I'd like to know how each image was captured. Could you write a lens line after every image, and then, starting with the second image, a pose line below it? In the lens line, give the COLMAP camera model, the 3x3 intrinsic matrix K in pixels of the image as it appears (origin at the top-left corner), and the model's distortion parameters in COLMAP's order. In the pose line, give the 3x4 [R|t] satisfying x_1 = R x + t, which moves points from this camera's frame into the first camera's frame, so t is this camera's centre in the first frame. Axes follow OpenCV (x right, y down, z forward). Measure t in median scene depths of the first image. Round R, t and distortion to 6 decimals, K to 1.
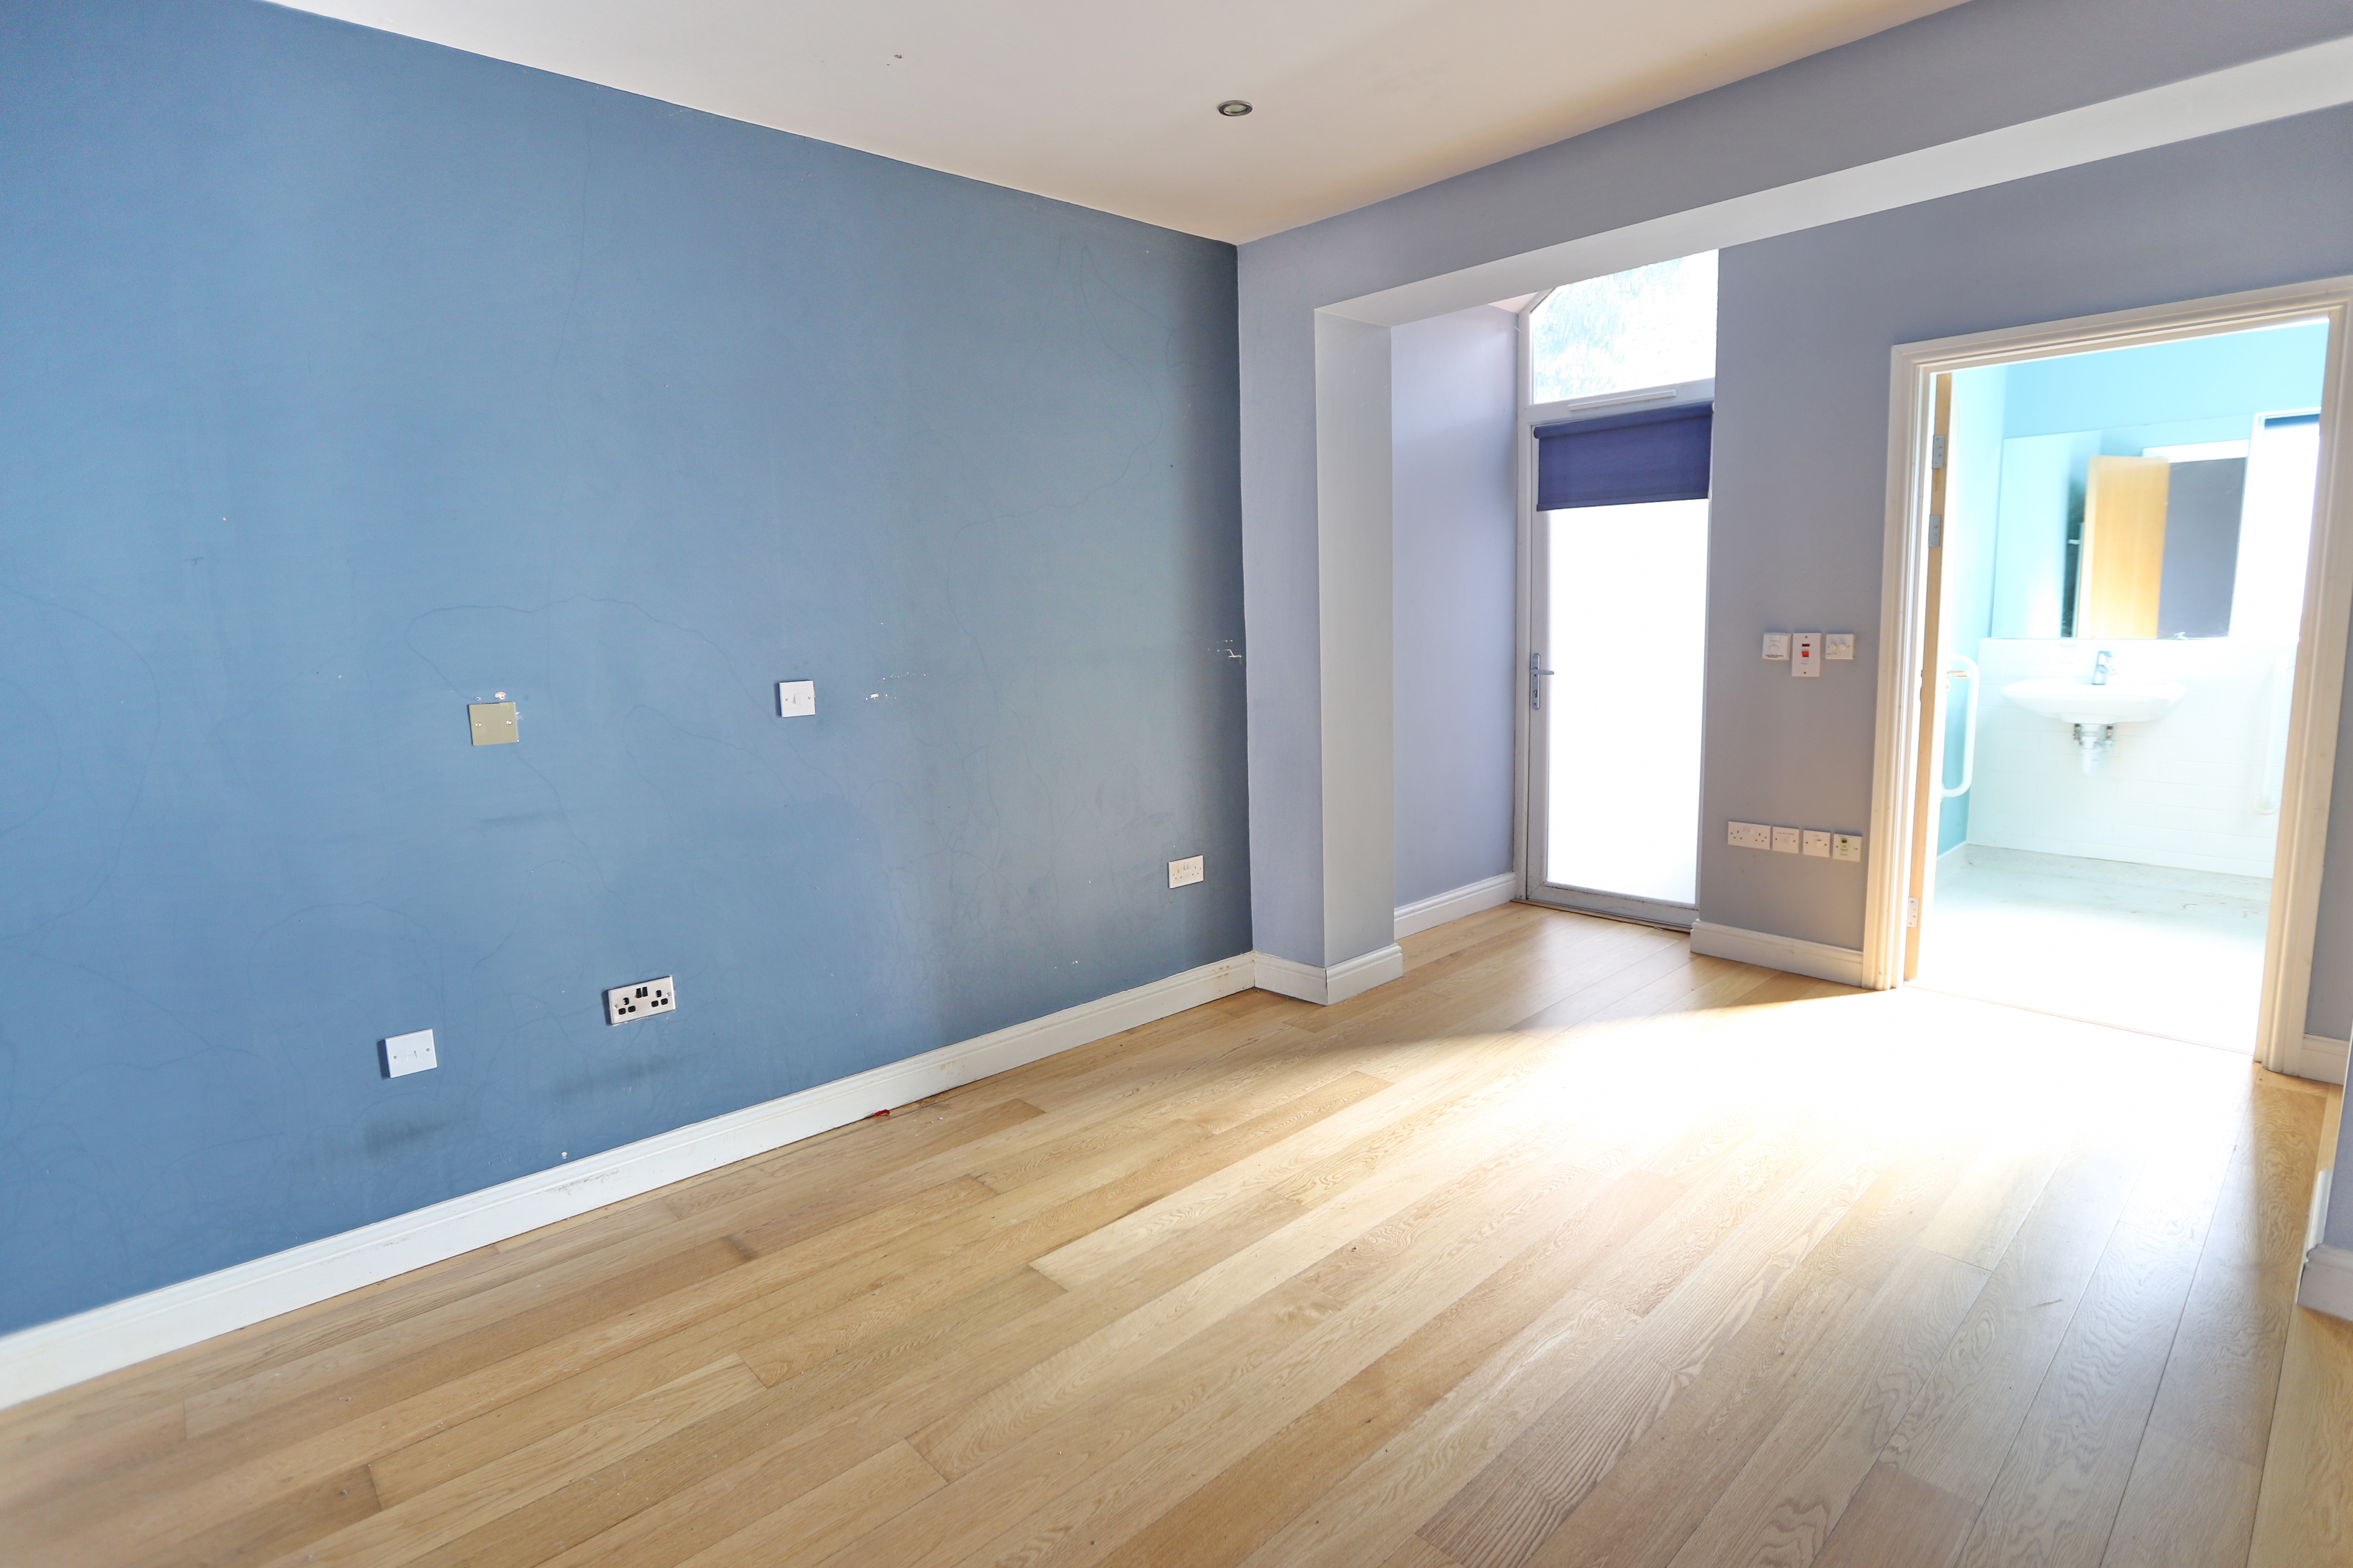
lens RADIAL K [[1141.8, 0, 1176.5], [0, 1141.8, 784.0], [0, 0, 1]] dist [-0.053962, 0.017689]
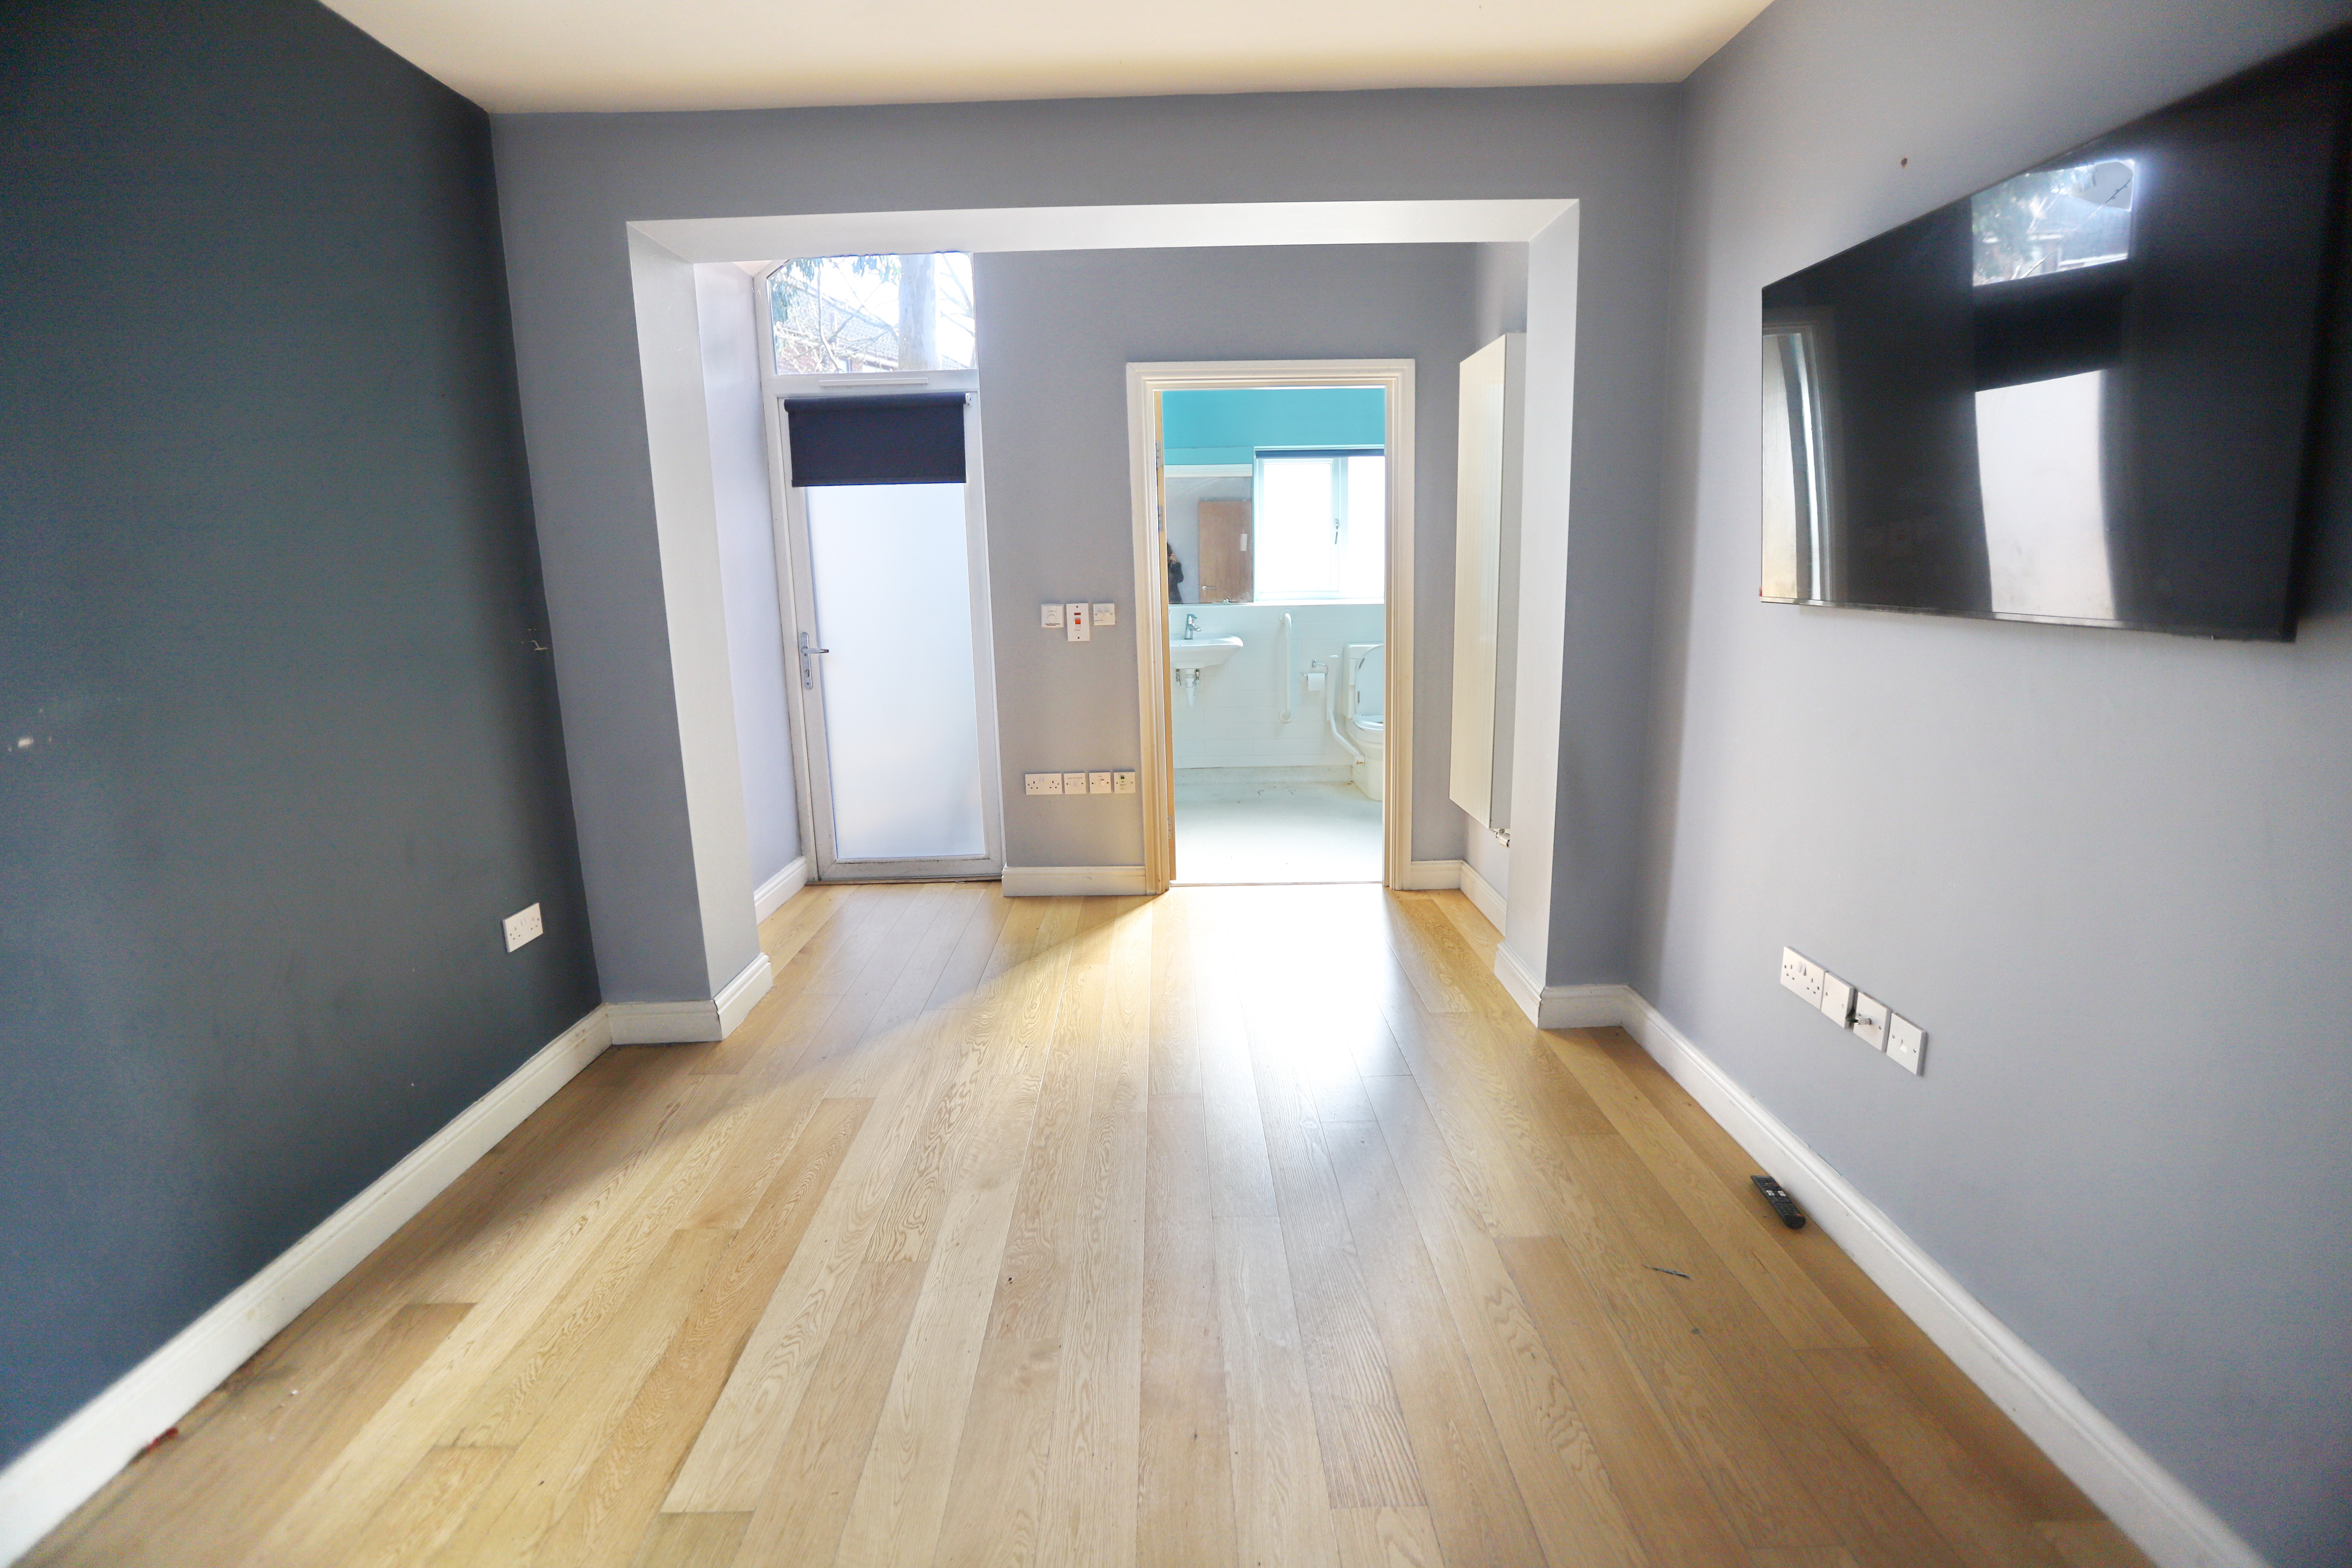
lens RADIAL K [[1065.2, 0, 1153.2], [0, 1065.2, 784.0], [0, 0, 1]] dist [-0.073142, 0.035348]
pose [[0.674711, -0.135100, 0.725612, -0.202597], [0.116599, 0.990270, 0.075957, -0.023876], [-0.728814, 0.033356, 0.683898, 0.197612]]
